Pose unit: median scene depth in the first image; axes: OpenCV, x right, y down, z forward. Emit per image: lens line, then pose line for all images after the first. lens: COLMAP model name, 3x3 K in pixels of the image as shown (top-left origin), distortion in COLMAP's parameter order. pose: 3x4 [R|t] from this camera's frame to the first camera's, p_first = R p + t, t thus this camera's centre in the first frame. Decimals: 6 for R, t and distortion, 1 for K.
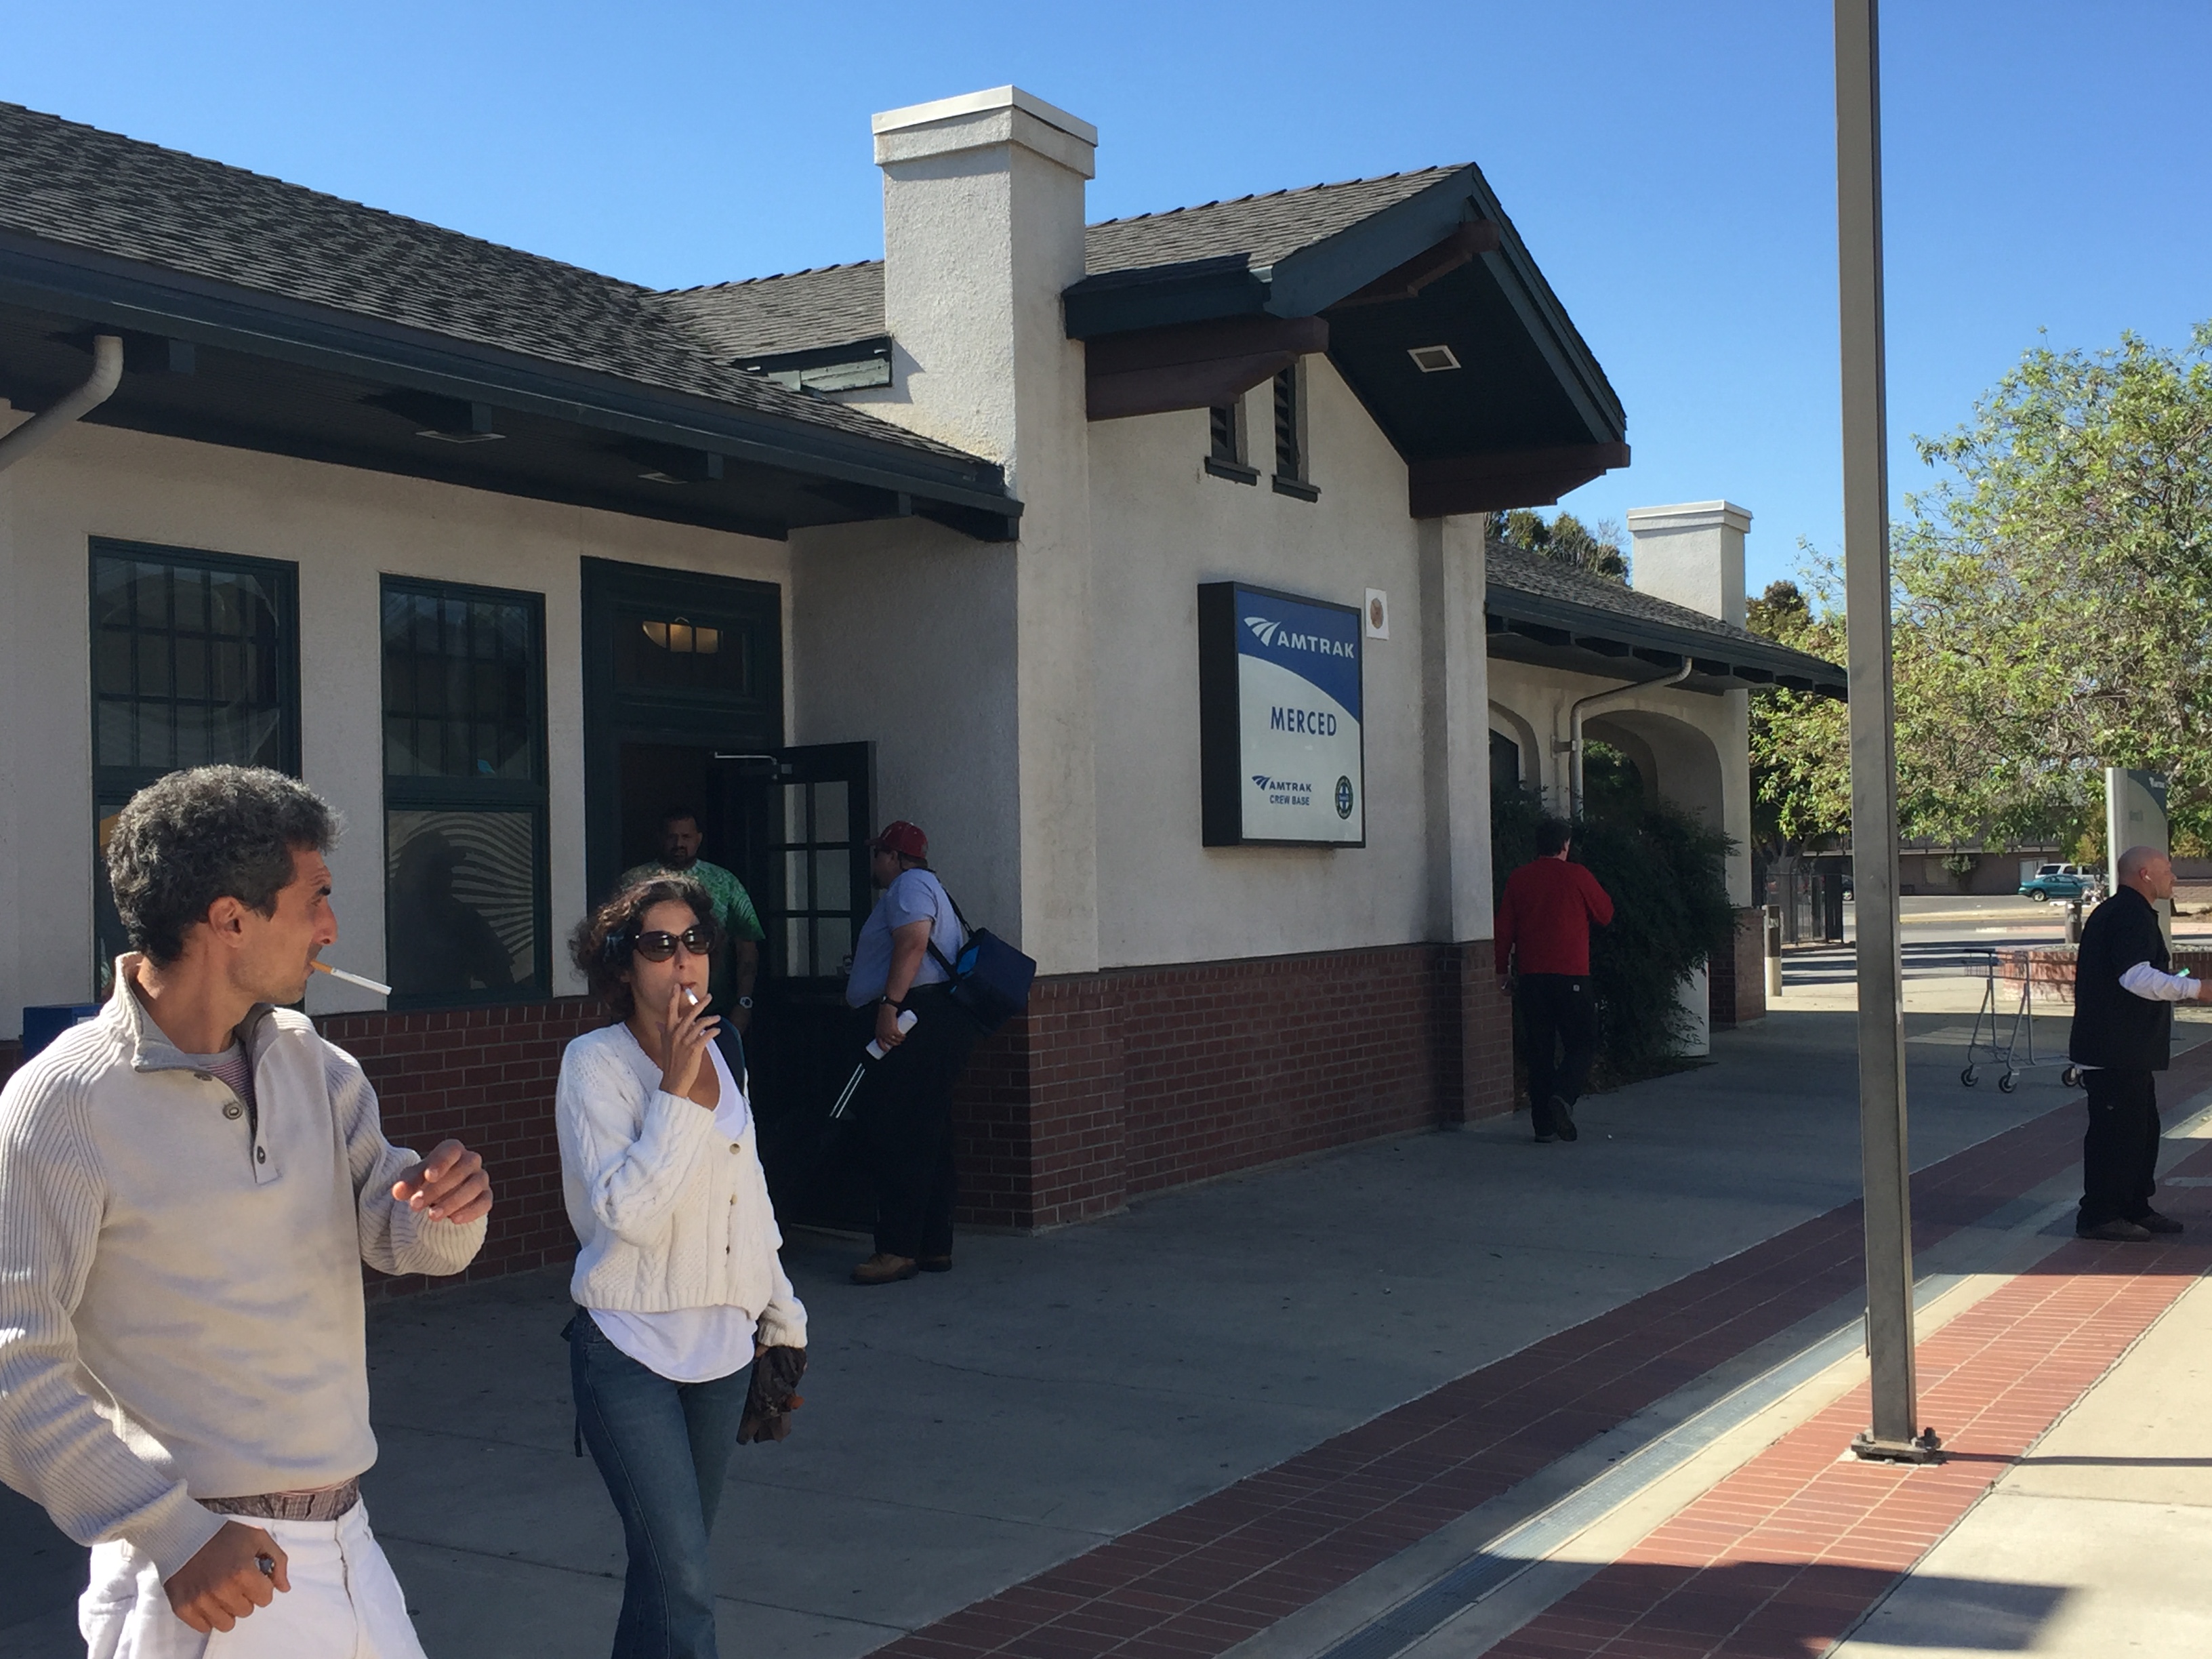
lens RADIAL K [[2547.5, 0, 1106.0], [0, 2547.5, 829.5], [0, 0, 1]] dist [0.086185, 0.014531]
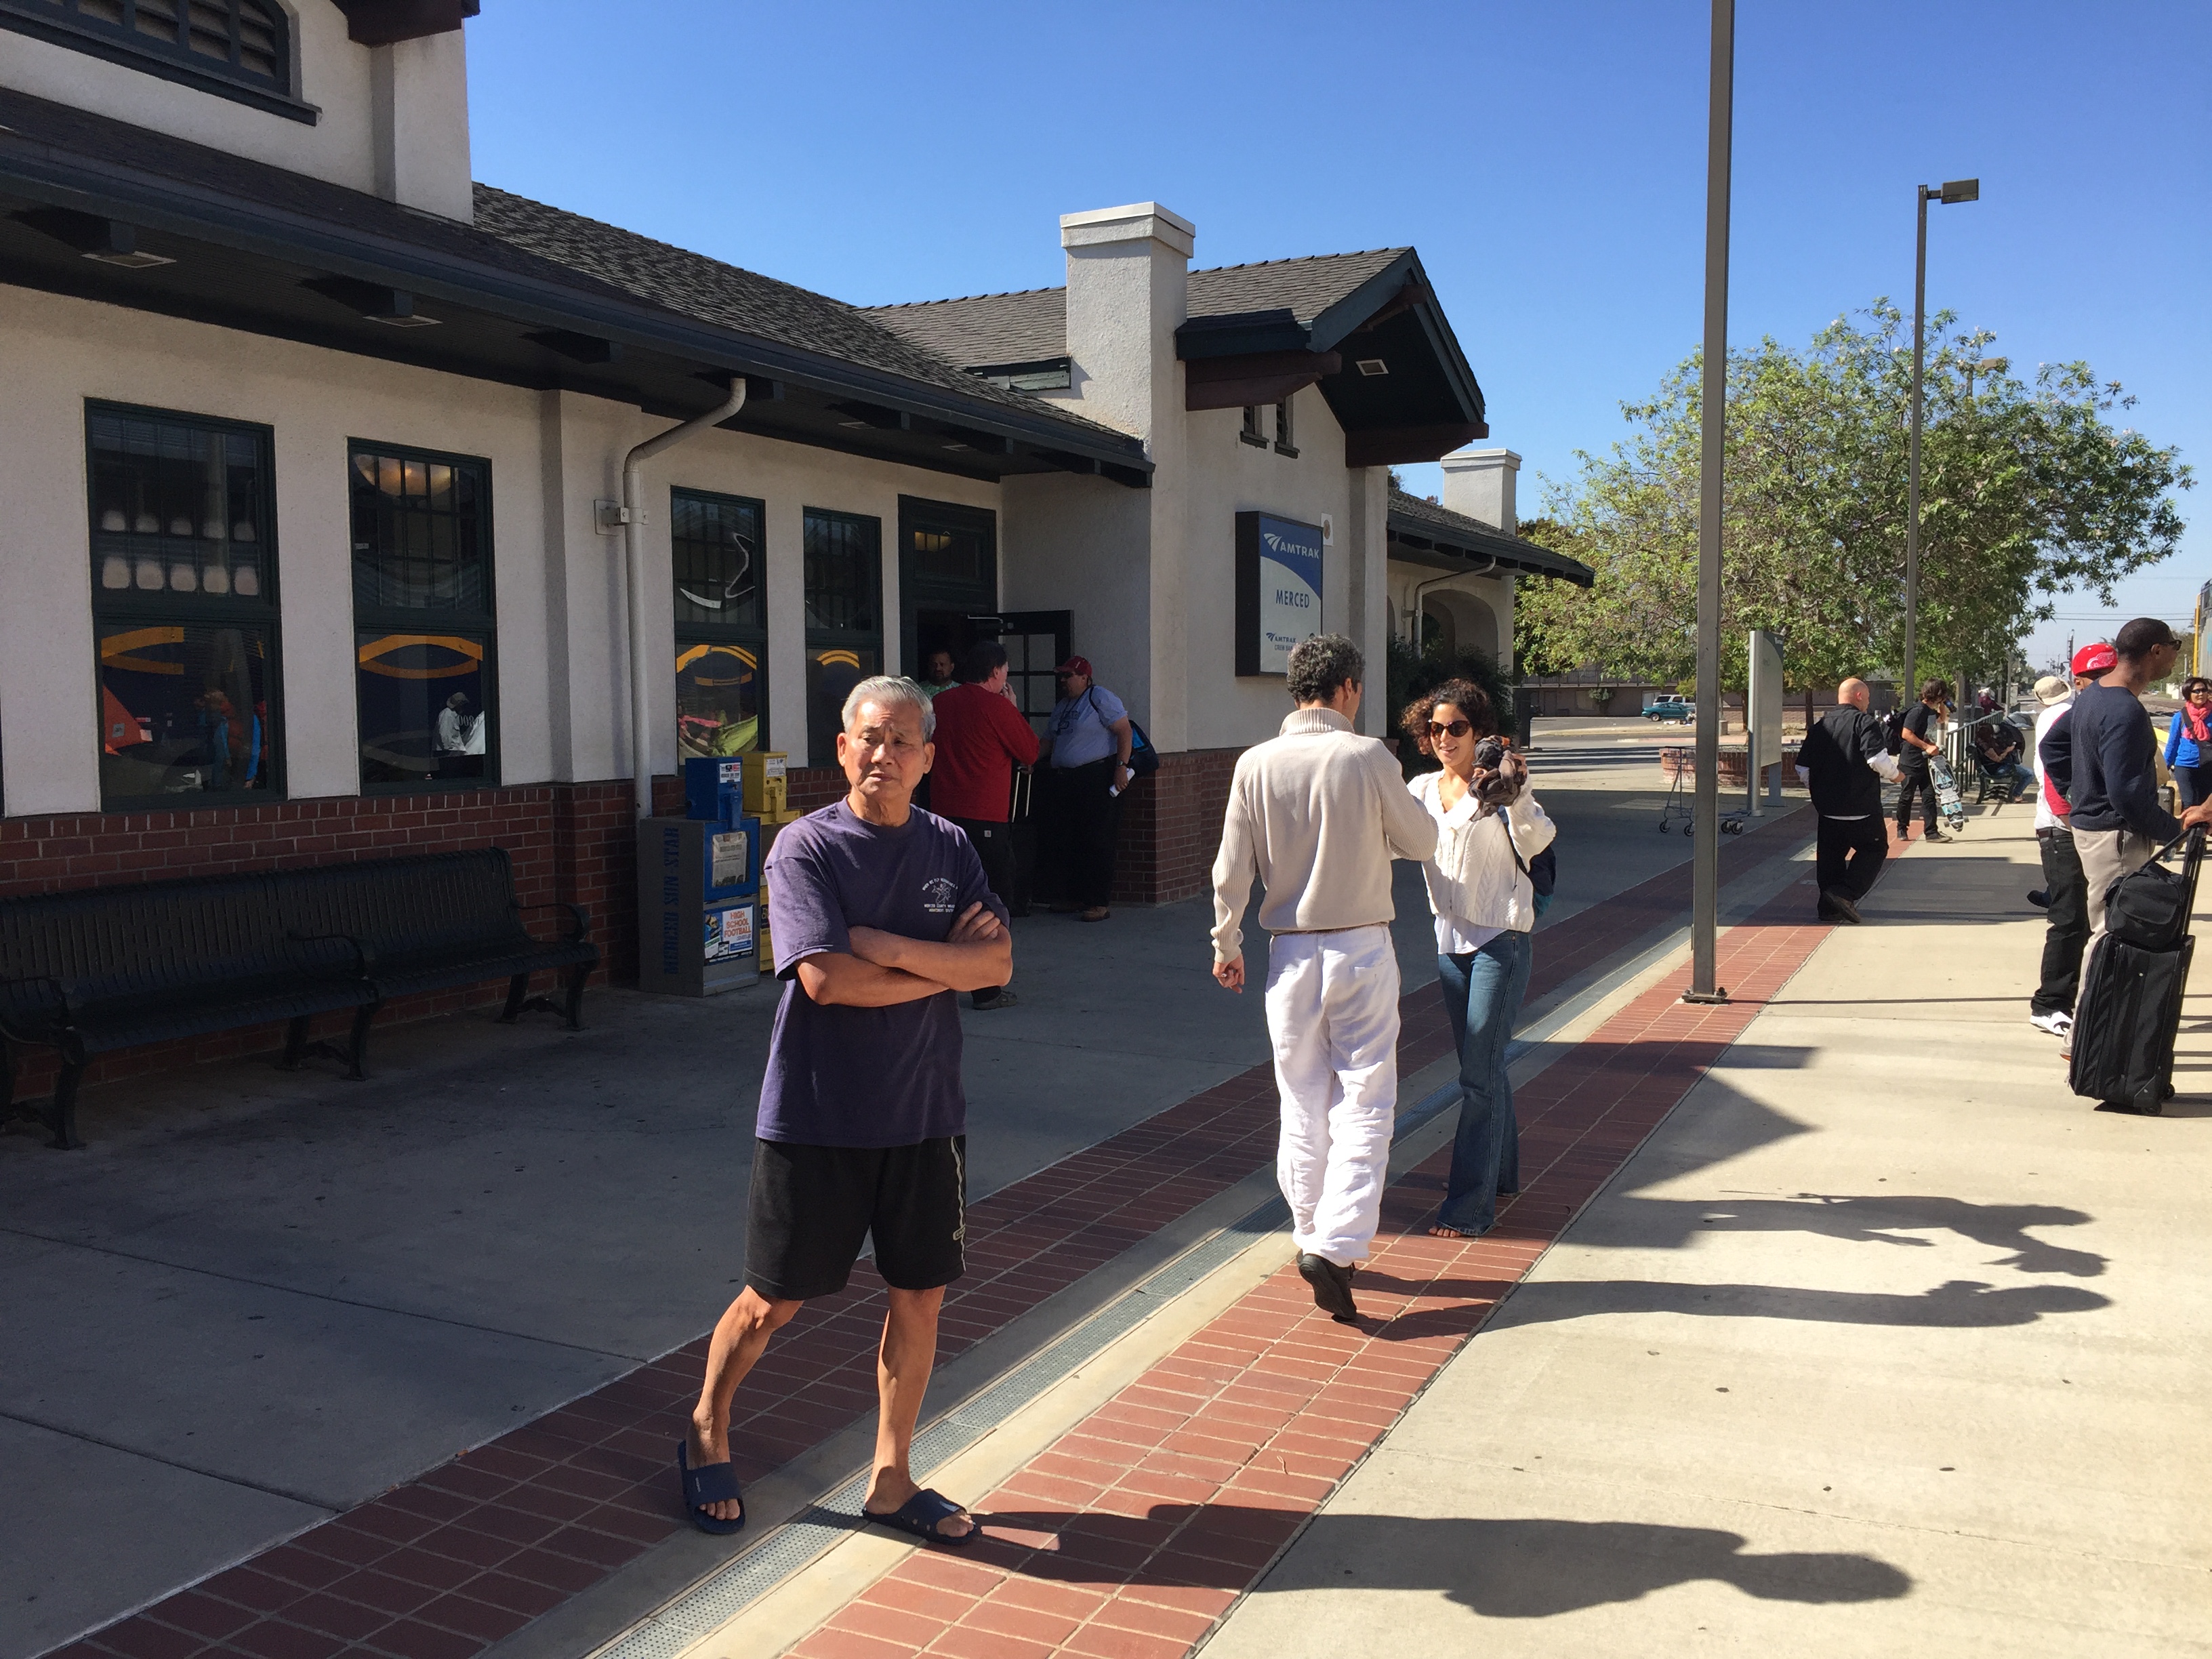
lens RADIAL K [[1859.7, 0, 1106.0], [0, 1859.7, 829.5], [0, 0, 1]] dist [0.087132, 0.001371]
pose [[0.997701, 0.006183, 0.067482, -0.136354], [-0.012118, 0.996055, 0.087907, 0.000643], [-0.066673, -0.088523, 0.993840, -0.198804]]
